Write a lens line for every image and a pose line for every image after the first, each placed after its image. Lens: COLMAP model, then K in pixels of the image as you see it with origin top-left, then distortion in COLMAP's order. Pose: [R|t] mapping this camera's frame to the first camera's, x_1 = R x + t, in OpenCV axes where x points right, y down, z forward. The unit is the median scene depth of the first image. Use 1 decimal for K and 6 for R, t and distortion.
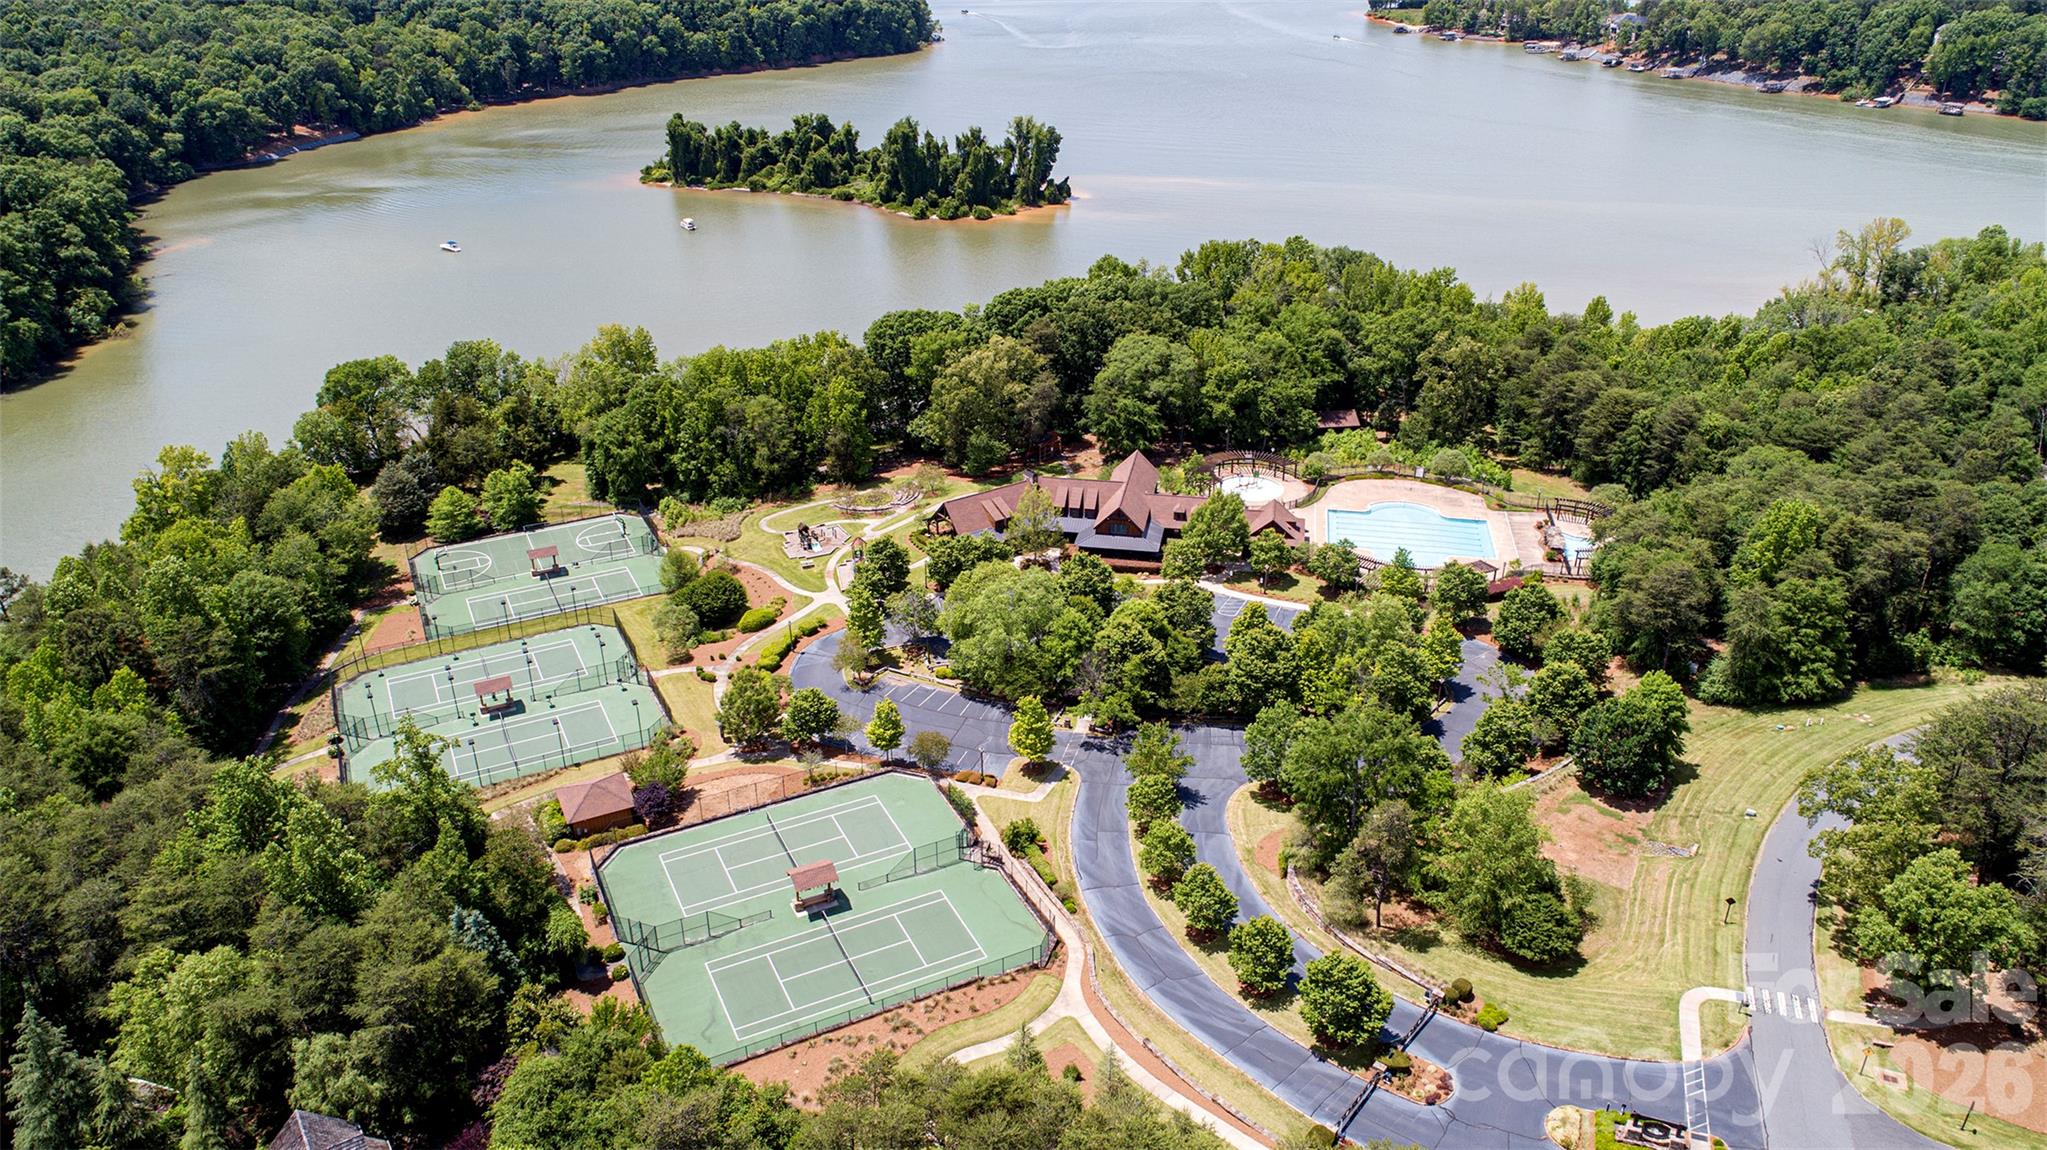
lens RADIAL K [[1437.2, 0, 1023.5], [0, 1437.2, 575.0], [0, 0, 1]] dist [-0.007018, -0.000382]
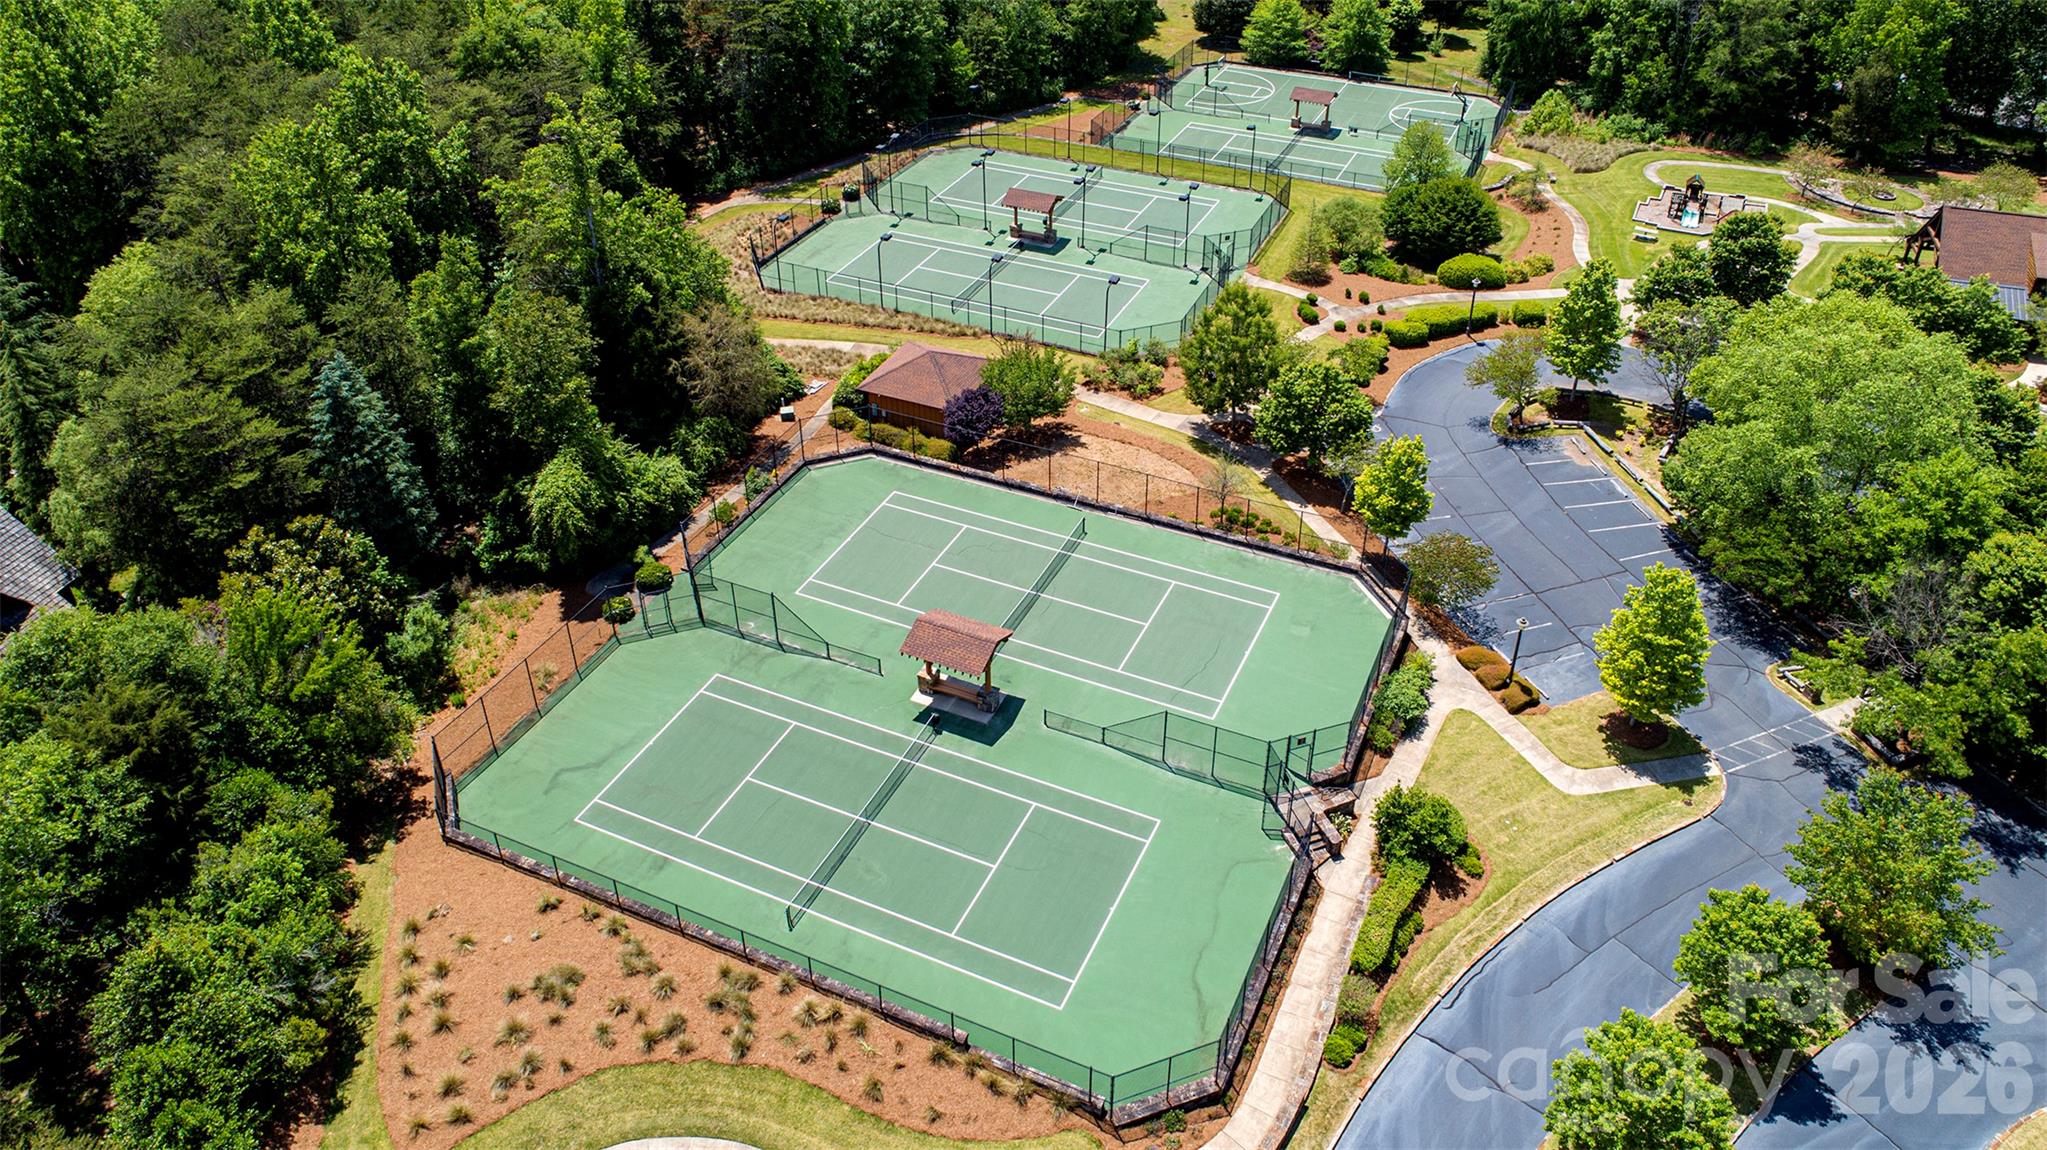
lens RADIAL K [[1457.6, 0, 1018.4], [0, 1457.6, 514.0], [0, 0, 1]] dist [-0.025827, -0.001726]
pose [[0.627337, 0.448772, -0.636438, 0.096392], [-0.345686, 0.892802, 0.288800, 0.010088], [0.697818, 0.038833, 0.715222, 0.381116]]
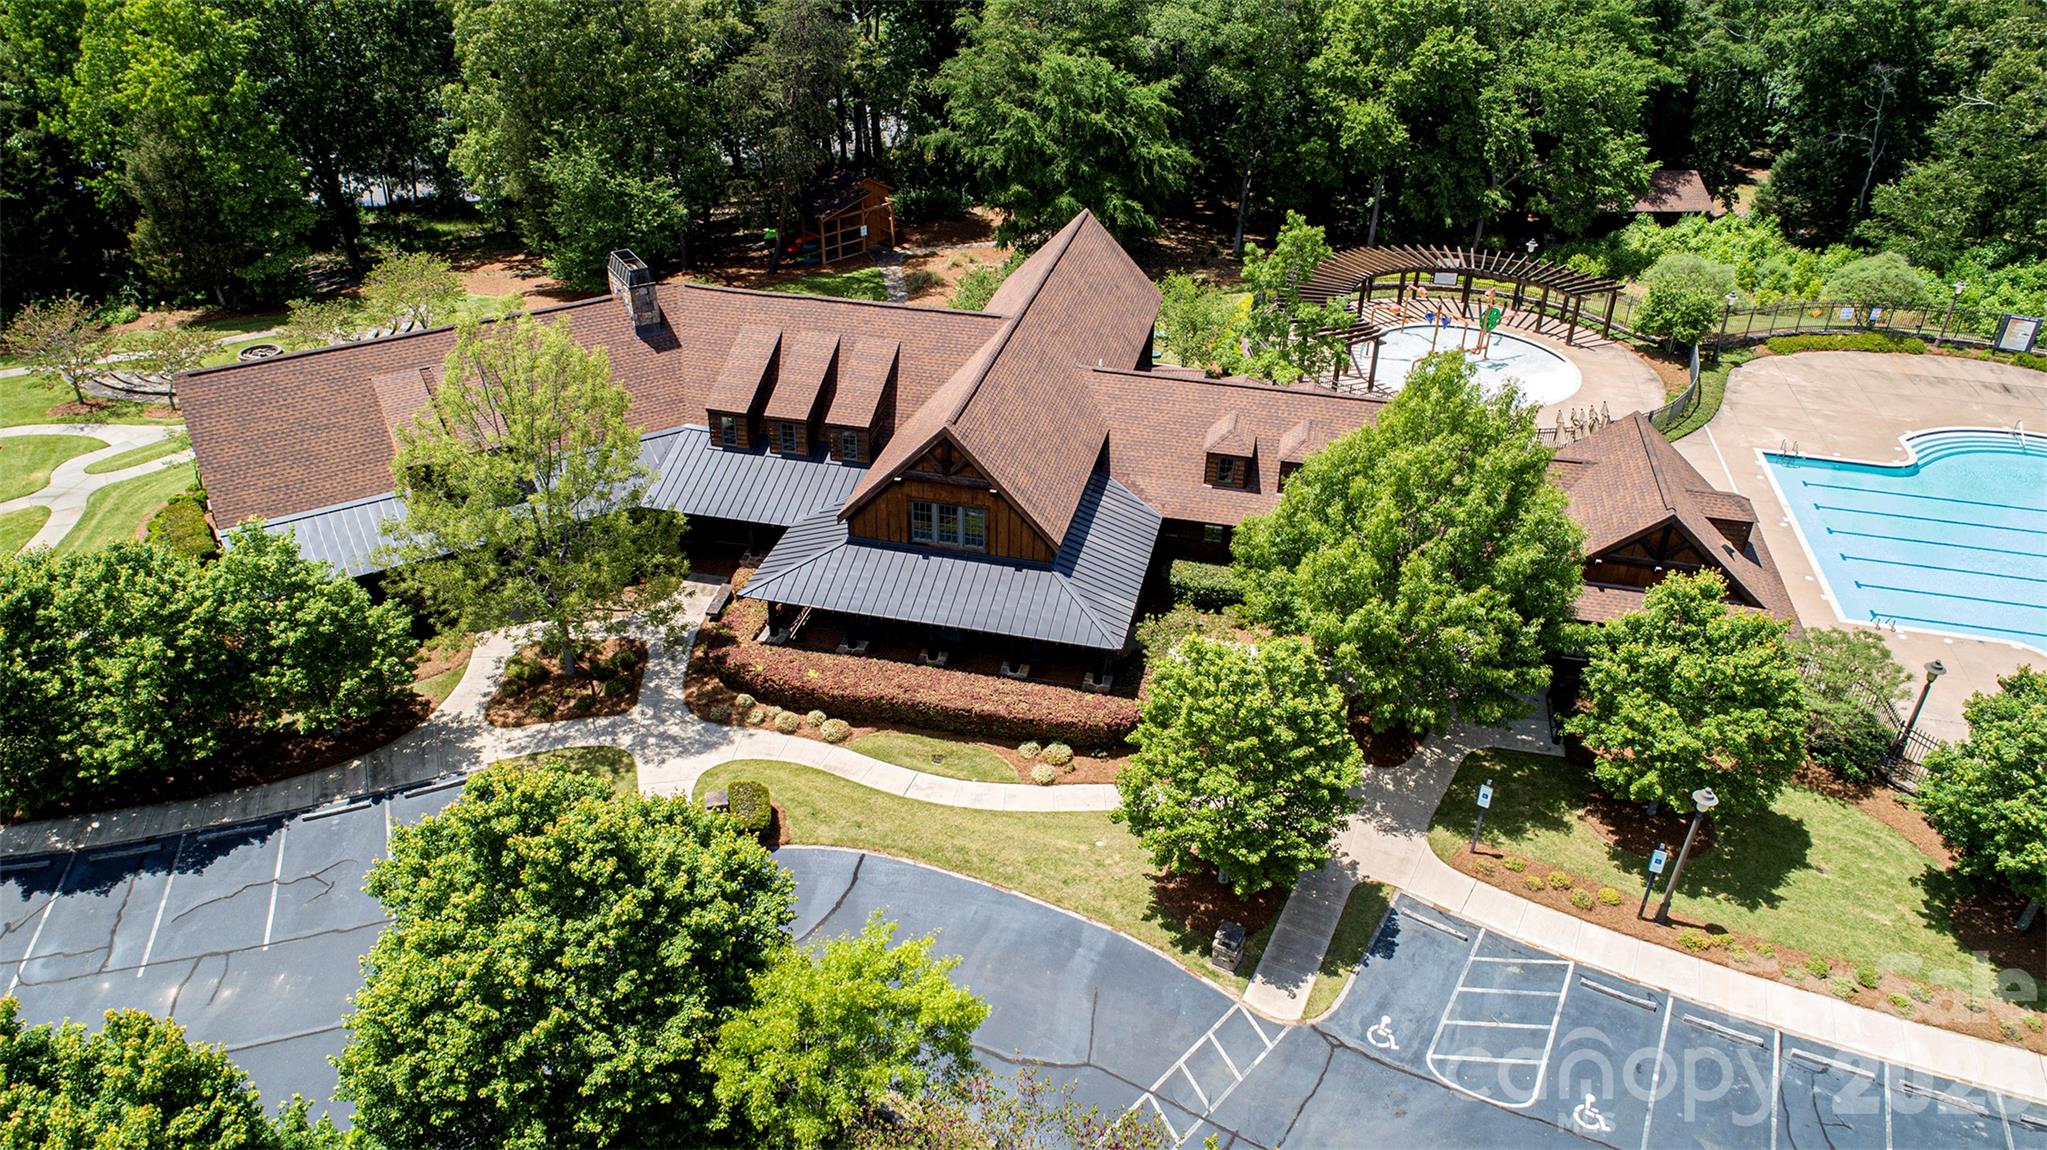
lens RADIAL K [[1407.8, 0, 1023.5], [0, 1407.8, 575.0], [0, 0, 1]] dist [-0.019815, 0.000445]
pose [[0.998944, 0.040379, -0.021937, 0.073602], [-0.038316, 0.995428, 0.087493, -0.038836], [0.025370, -0.086560, 0.995924, 0.700778]]
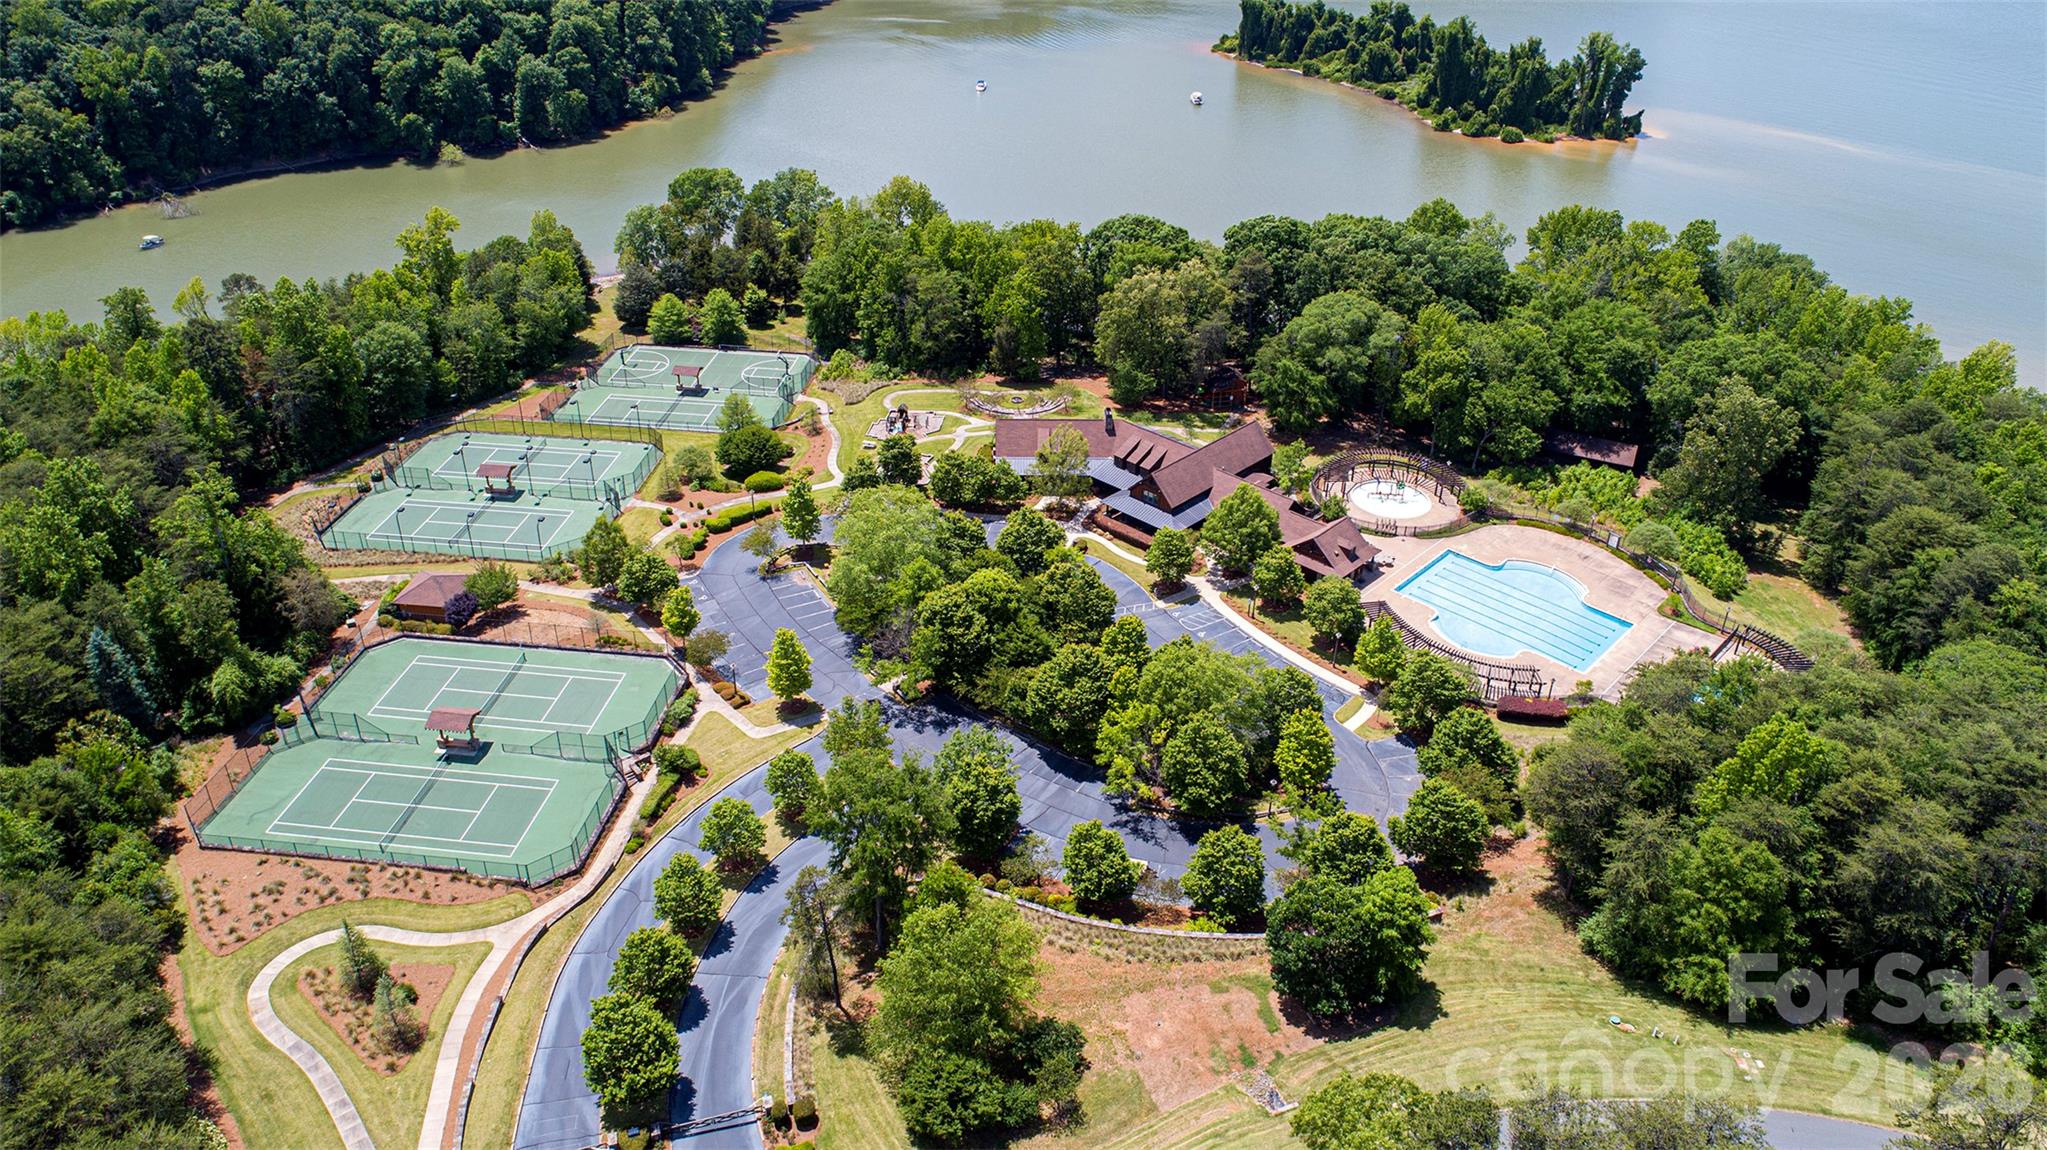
lens RADIAL K [[1426.3, 0, 1022.9], [0, 1426.3, 535.0], [0, 0, 1]] dist [-0.019026, 0.003122]
pose [[0.839594, 0.288677, -0.460160, 0.363767], [-0.261441, 0.957283, 0.123525, -0.086732], [0.476162, 0.016594, 0.879201, 0.173835]]
